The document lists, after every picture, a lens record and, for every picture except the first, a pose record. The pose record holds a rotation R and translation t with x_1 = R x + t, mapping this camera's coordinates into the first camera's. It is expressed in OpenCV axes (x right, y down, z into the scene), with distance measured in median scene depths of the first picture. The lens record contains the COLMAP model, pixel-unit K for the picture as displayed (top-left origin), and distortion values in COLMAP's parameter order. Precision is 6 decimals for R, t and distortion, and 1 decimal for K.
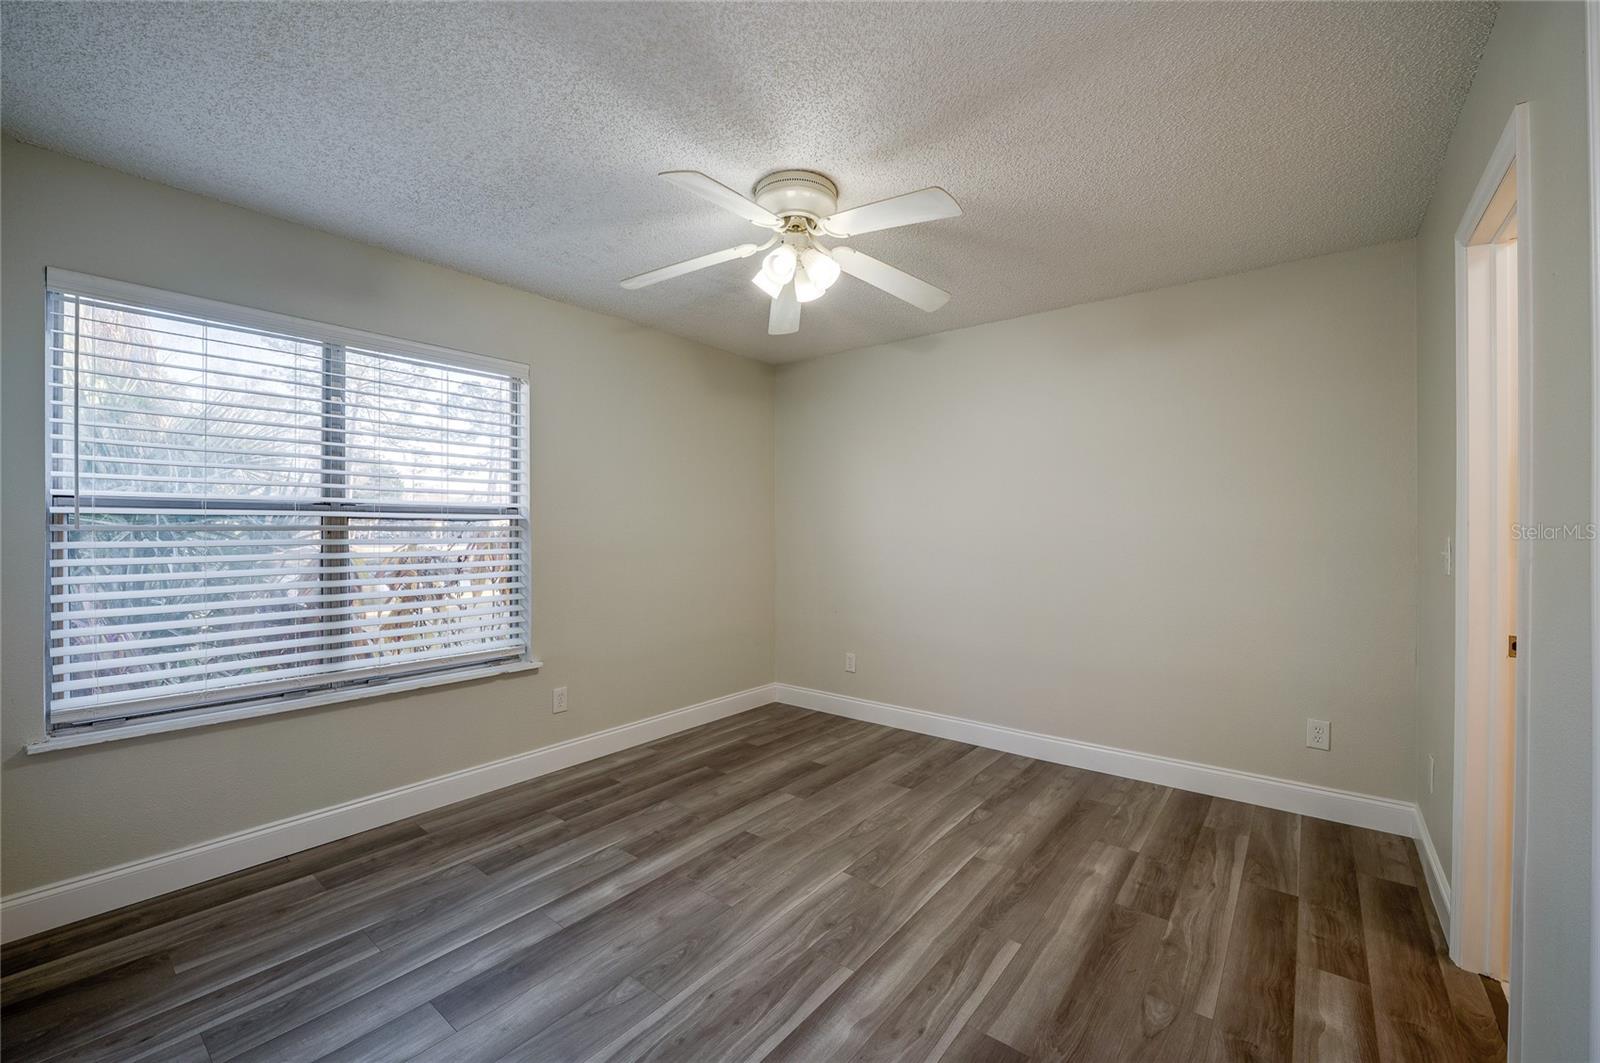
lens RADIAL K [[648.9, 0, 793.8], [0, 648.9, 535.5], [0, 0, 1]] dist [-0.000685, -0.000272]
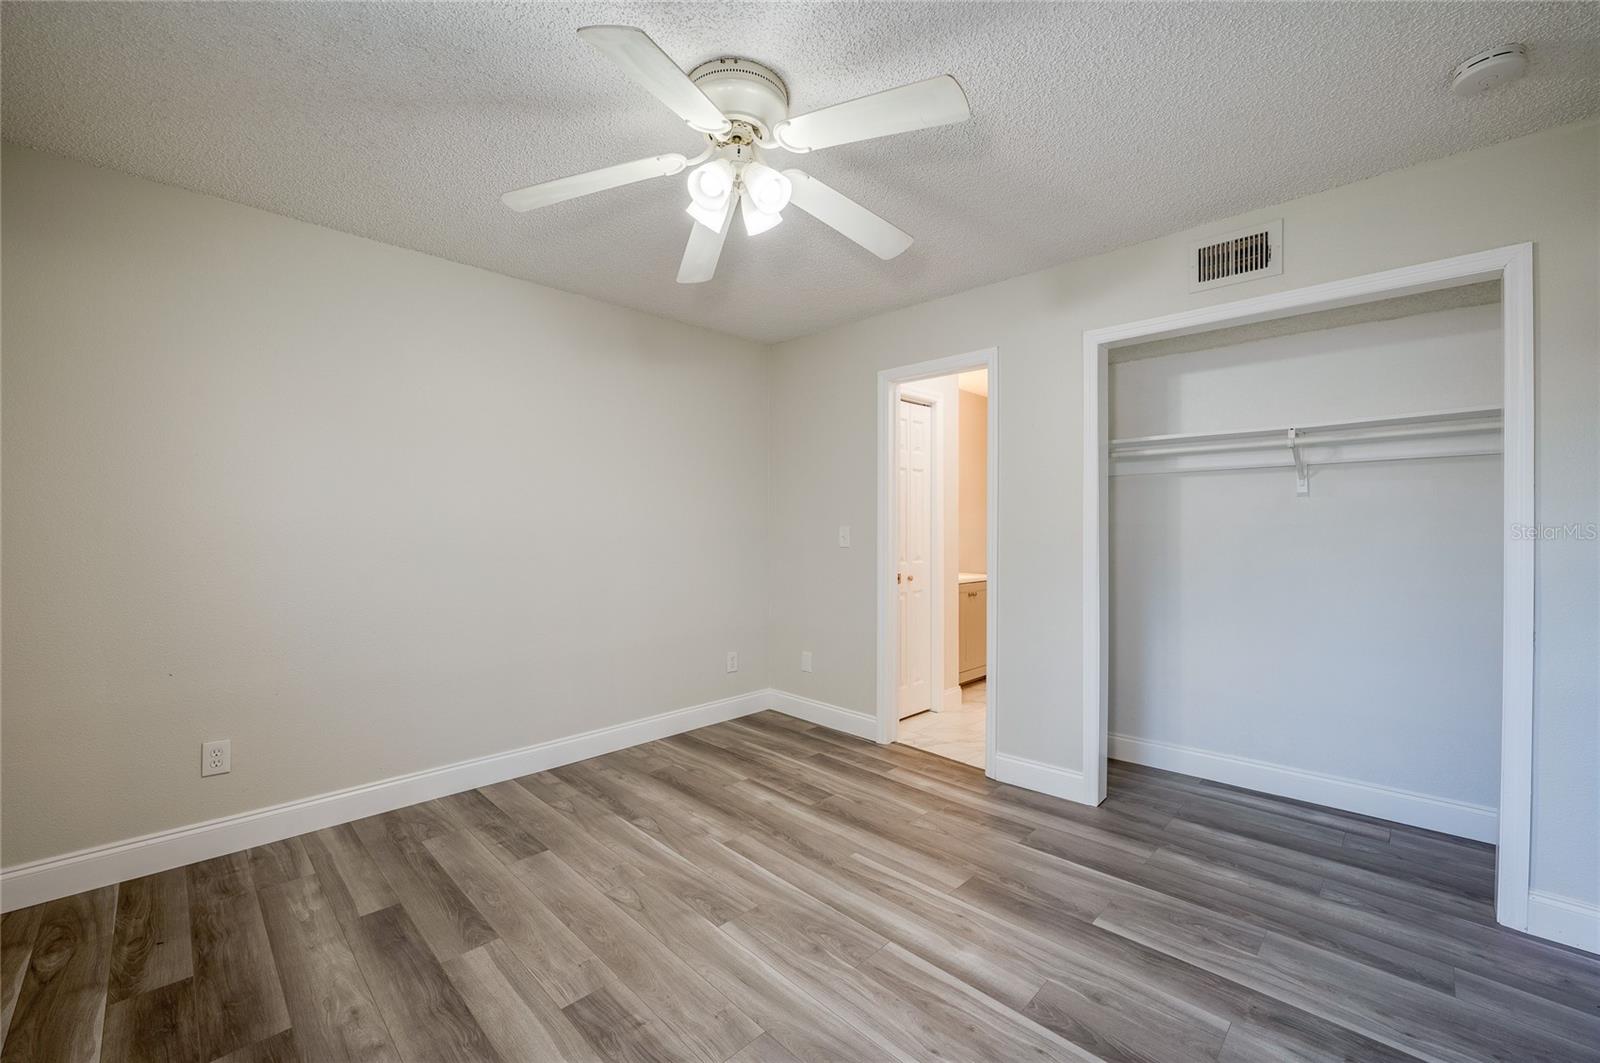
lens RADIAL K [[648.9, 0, 806.8], [0, 648.9, 532.7], [0, 0, 1]] dist [-0.000685, -0.000272]
pose [[0.095644, -0.009595, 0.995369, -0.668995], [-0.000607, 0.999953, 0.009697, -0.003042], [-0.995415, -0.001532, 0.095633, 0.717532]]
